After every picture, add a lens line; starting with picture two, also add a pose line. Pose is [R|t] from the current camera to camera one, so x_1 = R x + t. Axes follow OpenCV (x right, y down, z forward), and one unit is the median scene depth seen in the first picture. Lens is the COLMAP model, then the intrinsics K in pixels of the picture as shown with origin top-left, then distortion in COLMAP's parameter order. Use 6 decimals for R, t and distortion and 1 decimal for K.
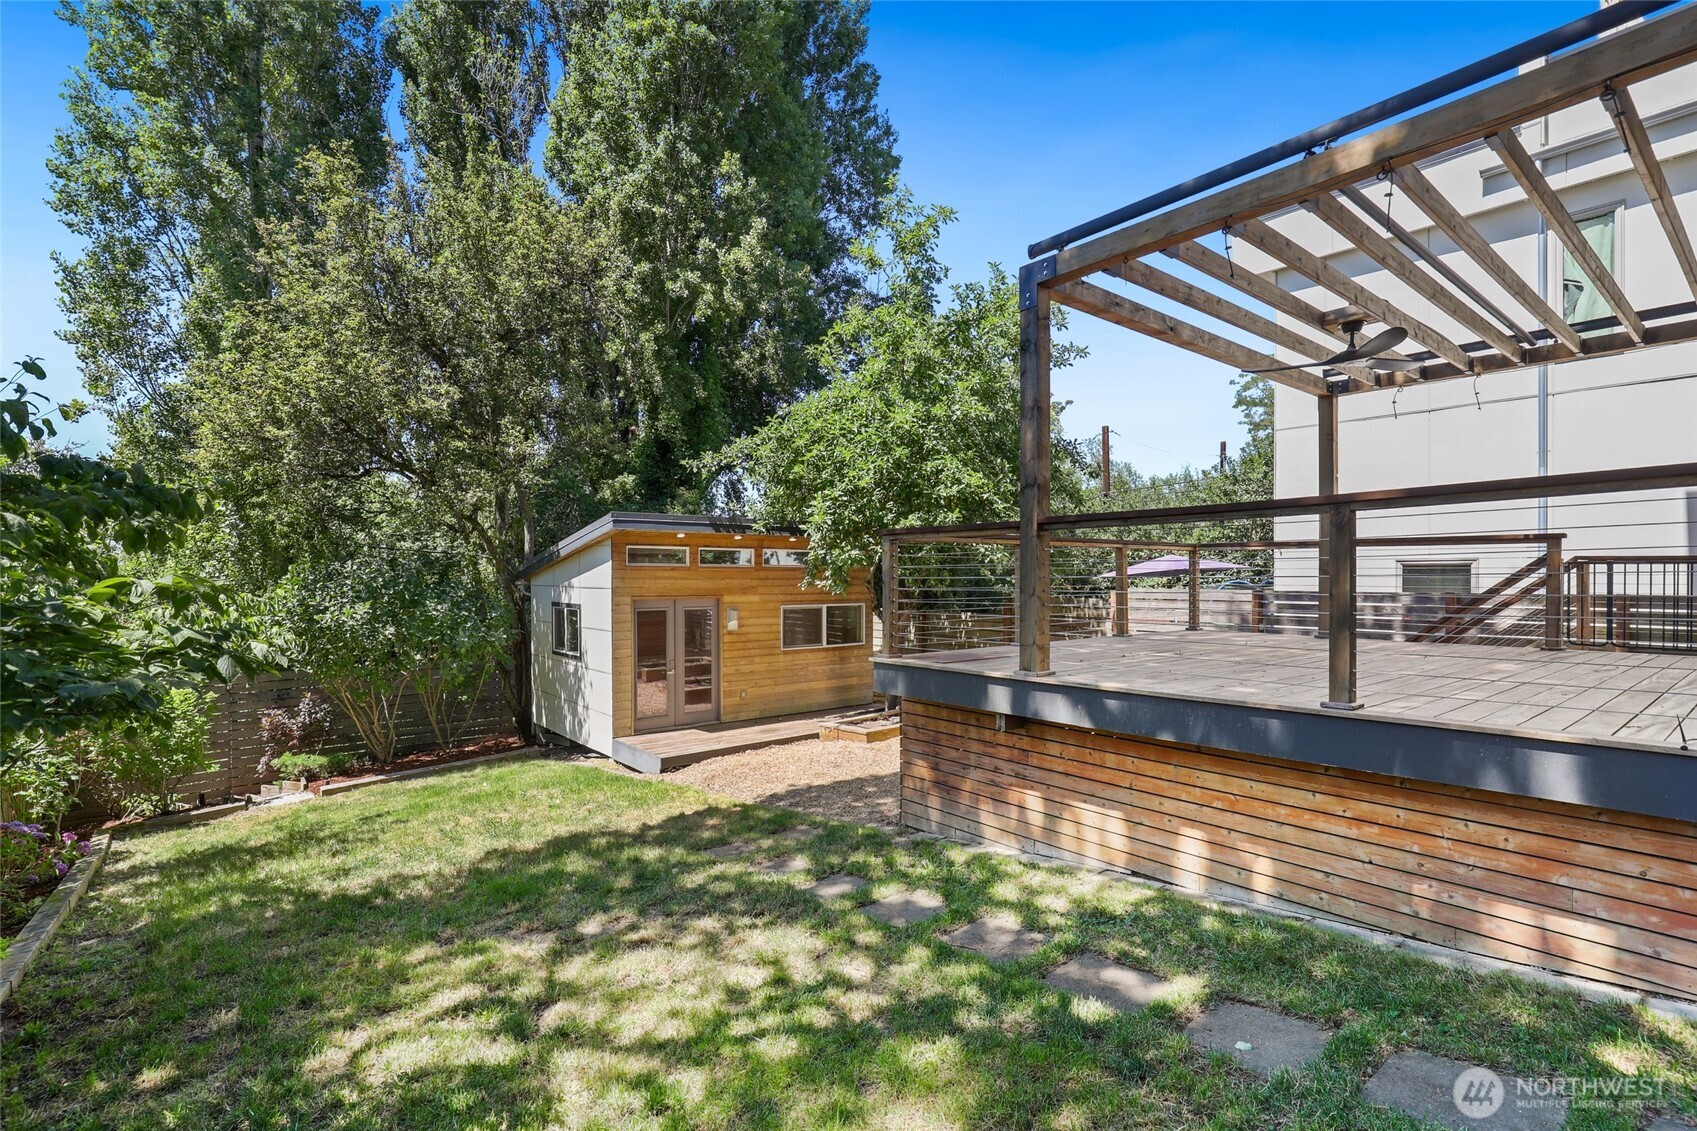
lens RADIAL K [[788.0, 0, 848.5], [0, 788.0, 565.5], [0, 0, 1]] dist [-0.000998, -0.000144]
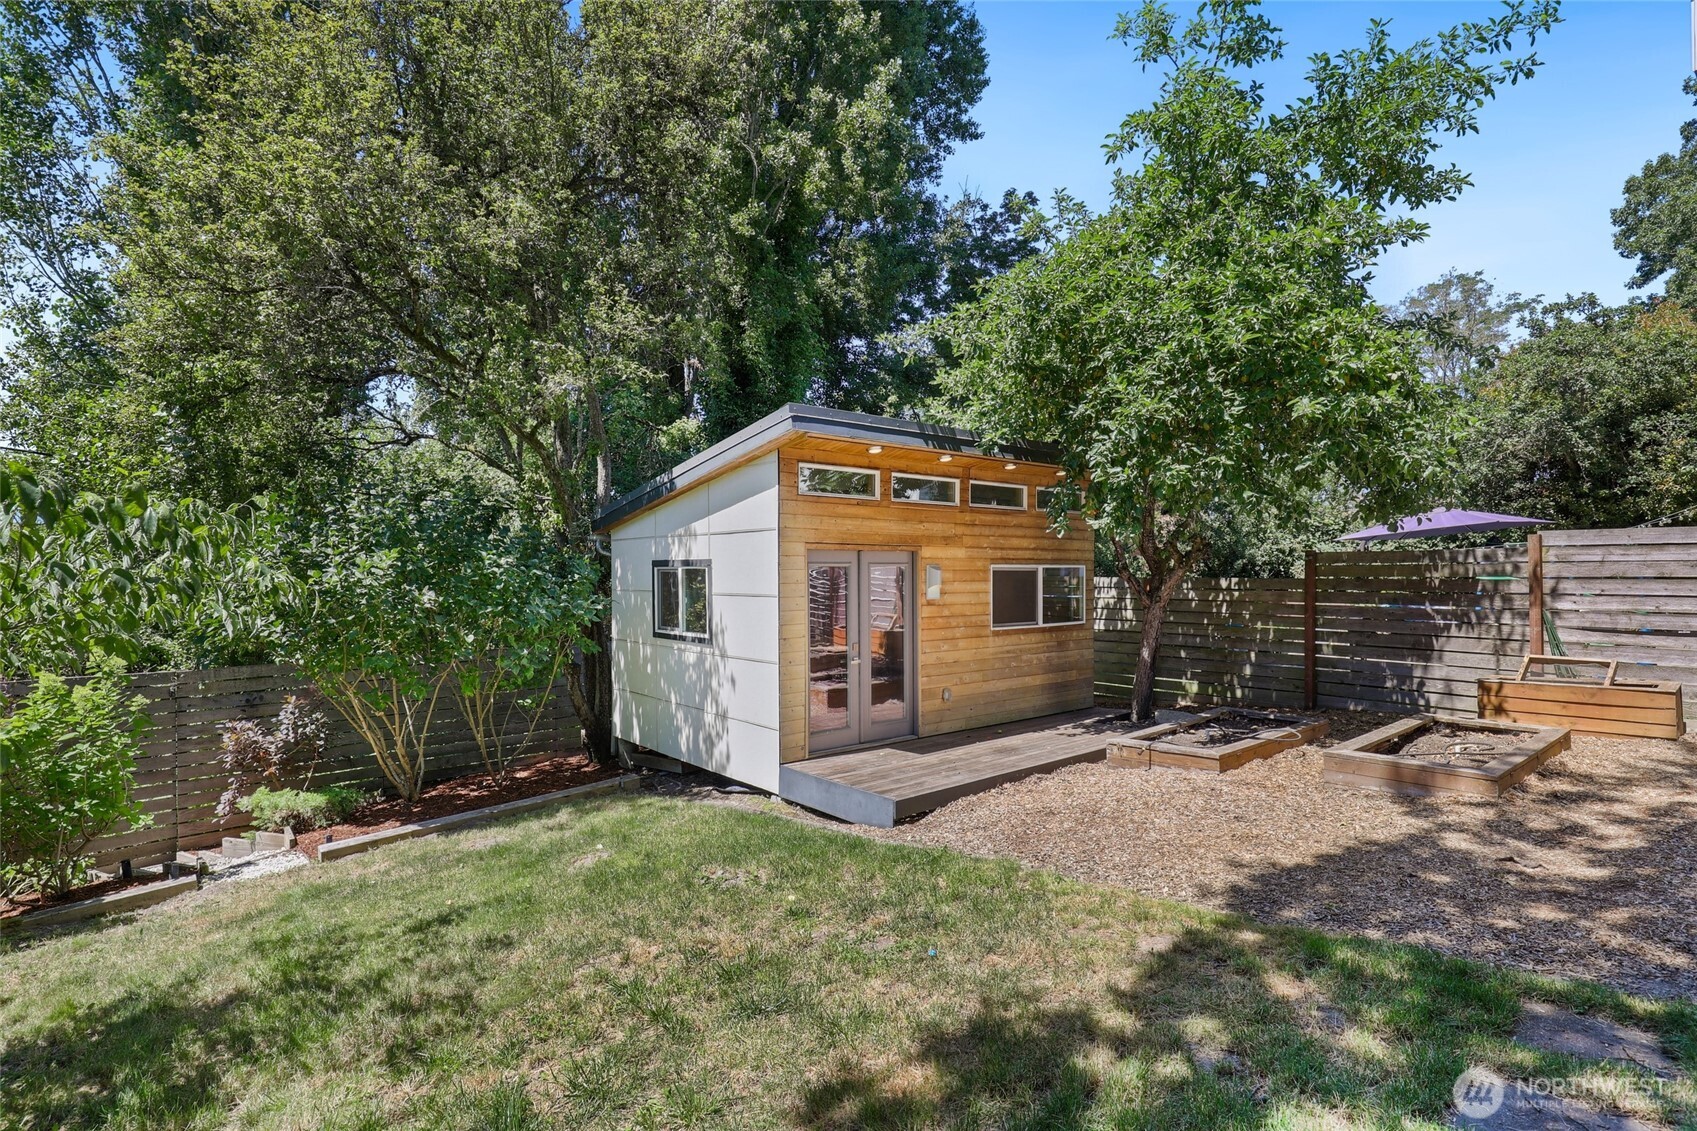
lens RADIAL K [[815.0, 0, 848.5], [0, 815.0, 565.5], [0, 0, 1]] dist [-0.012983, 0.005846]
pose [[0.999800, -0.002625, 0.019808, -0.242140], [0.002545, 0.999989, 0.004033, 0.052405], [-0.019818, -0.003981, 0.999796, 0.322497]]
